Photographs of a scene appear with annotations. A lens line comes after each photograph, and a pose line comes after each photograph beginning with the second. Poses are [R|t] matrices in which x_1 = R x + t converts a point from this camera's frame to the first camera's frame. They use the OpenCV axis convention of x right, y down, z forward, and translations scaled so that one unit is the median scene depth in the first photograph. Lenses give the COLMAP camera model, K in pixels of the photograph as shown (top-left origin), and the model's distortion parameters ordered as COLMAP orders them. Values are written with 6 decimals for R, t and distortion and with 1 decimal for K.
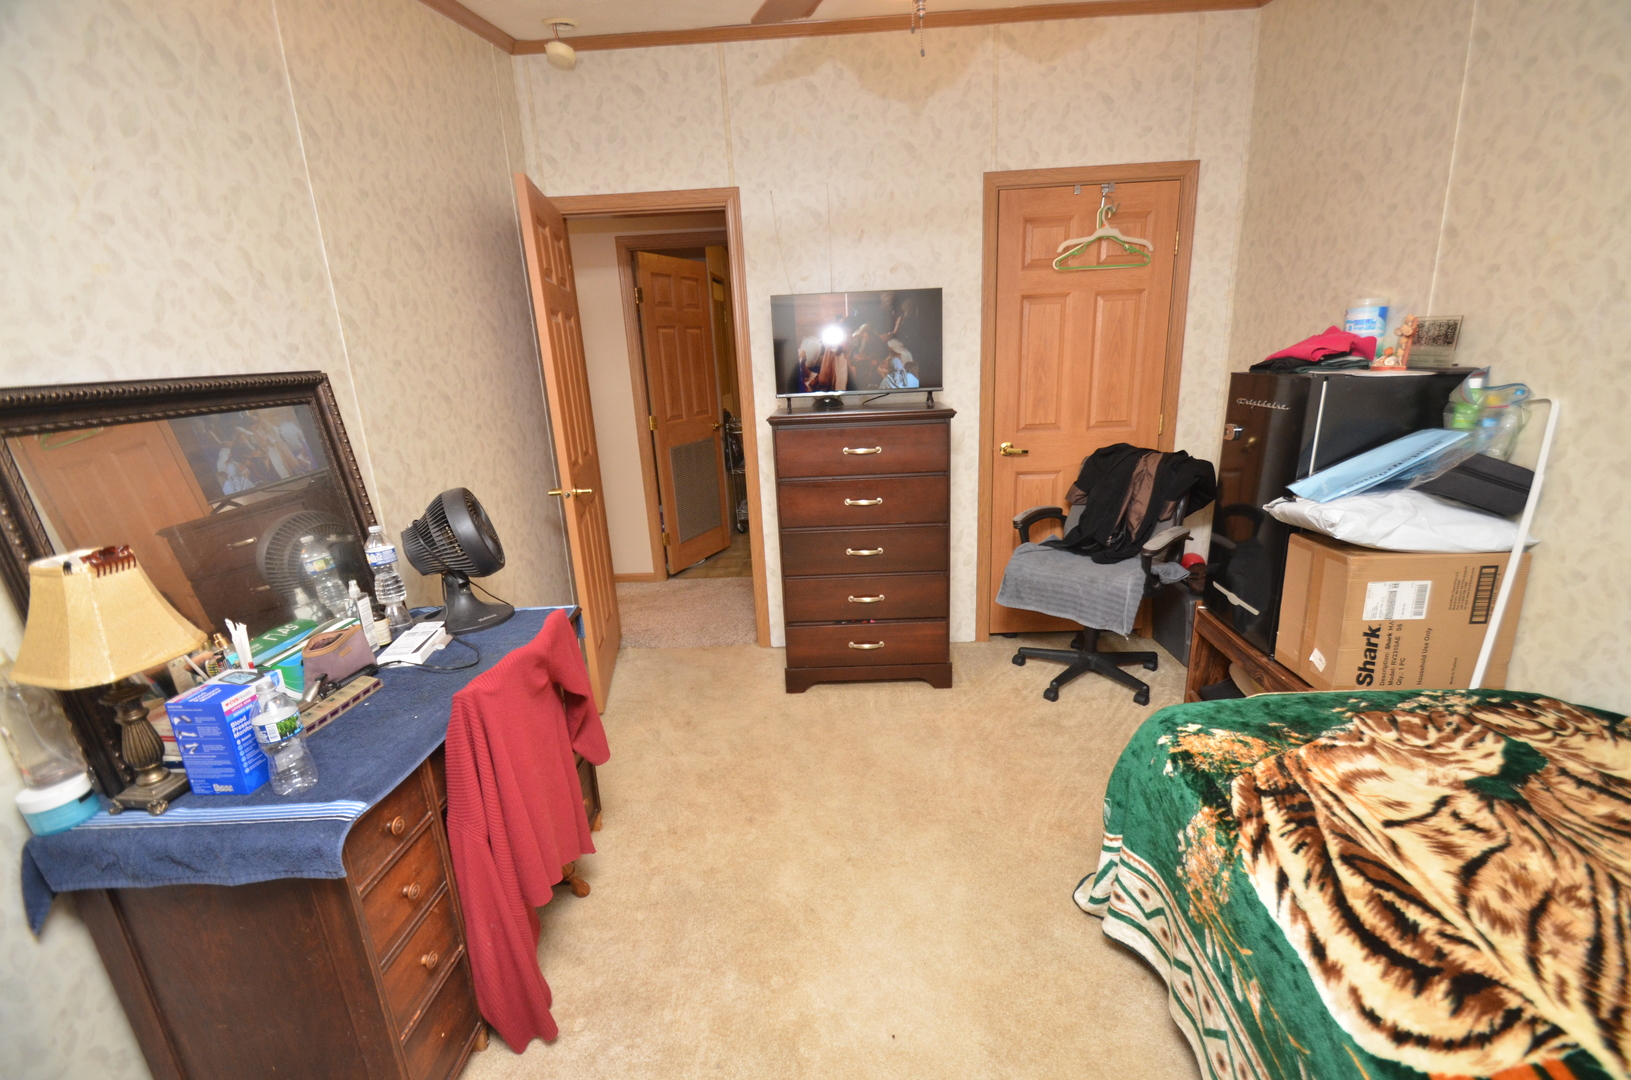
lens RADIAL K [[718.3, 0, 826.3], [0, 718.3, 561.6], [0, 0, 1]] dist [0.014636, -0.015394]
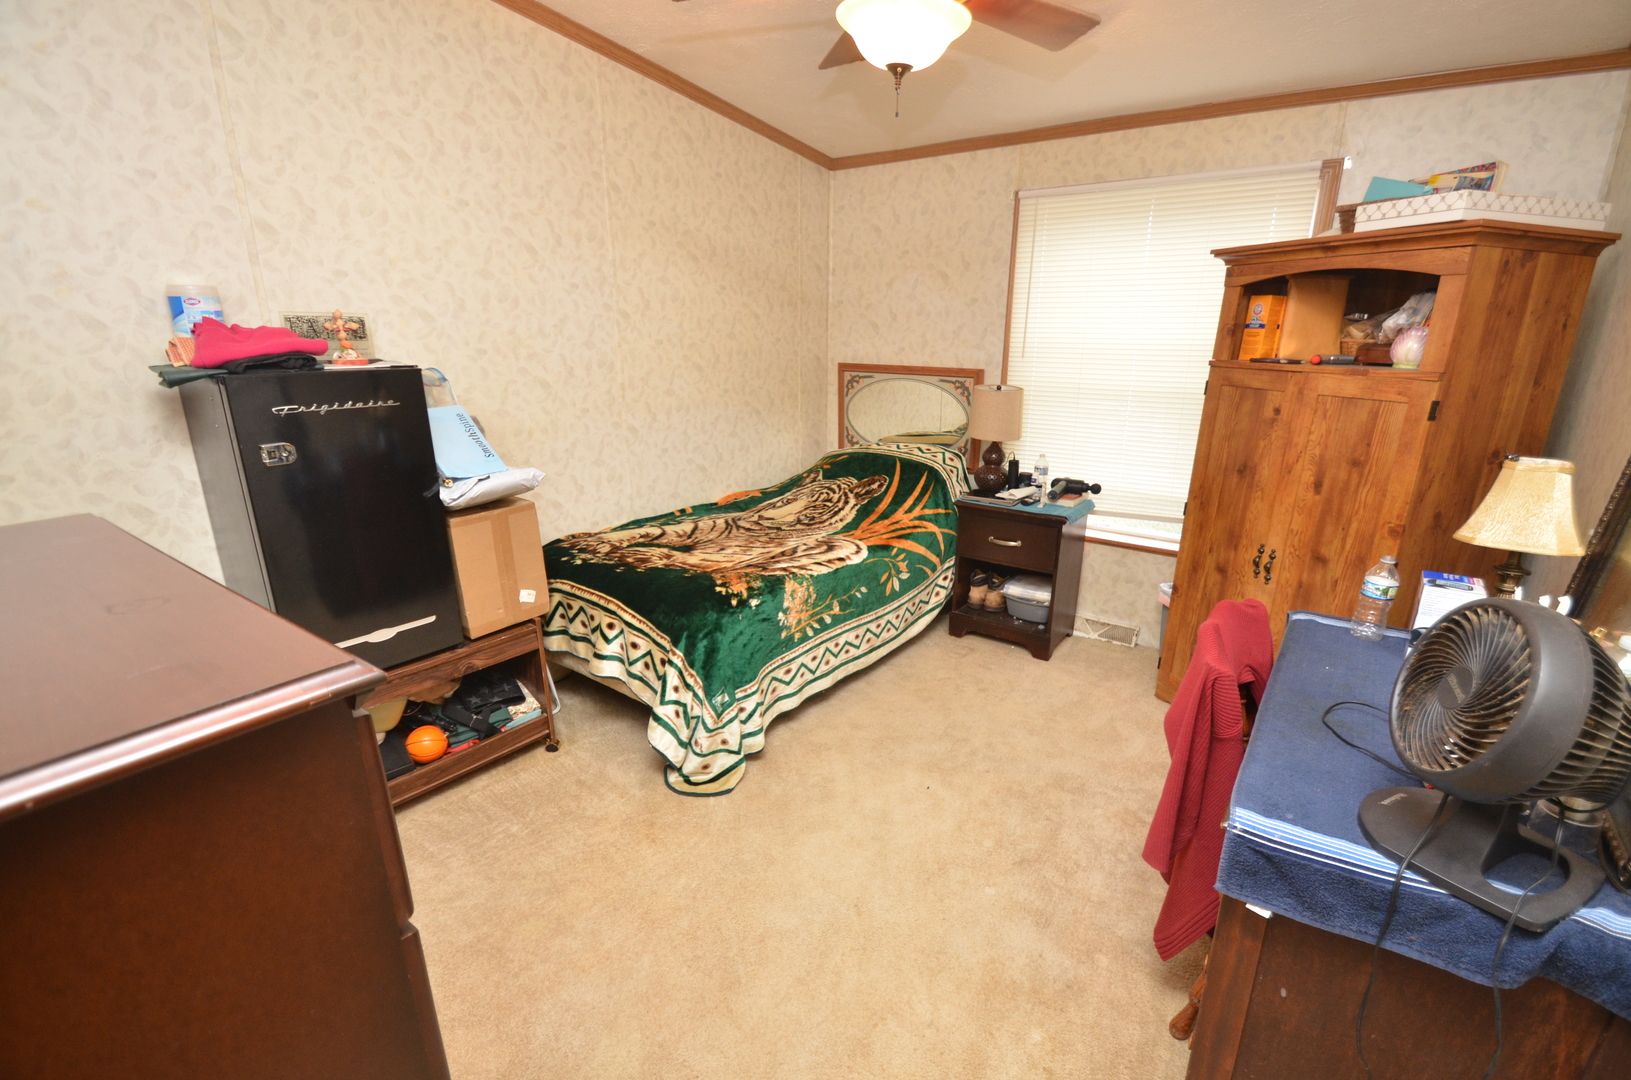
lens RADIAL K [[718.3, 0, 826.3], [0, 718.3, 561.6], [0, 0, 1]] dist [0.014636, -0.015394]
pose [[-0.824958, -0.135131, 0.548802, -0.560697], [0.189075, 0.849072, 0.493283, -0.595447], [-0.532630, 0.510702, -0.674899, 2.171122]]
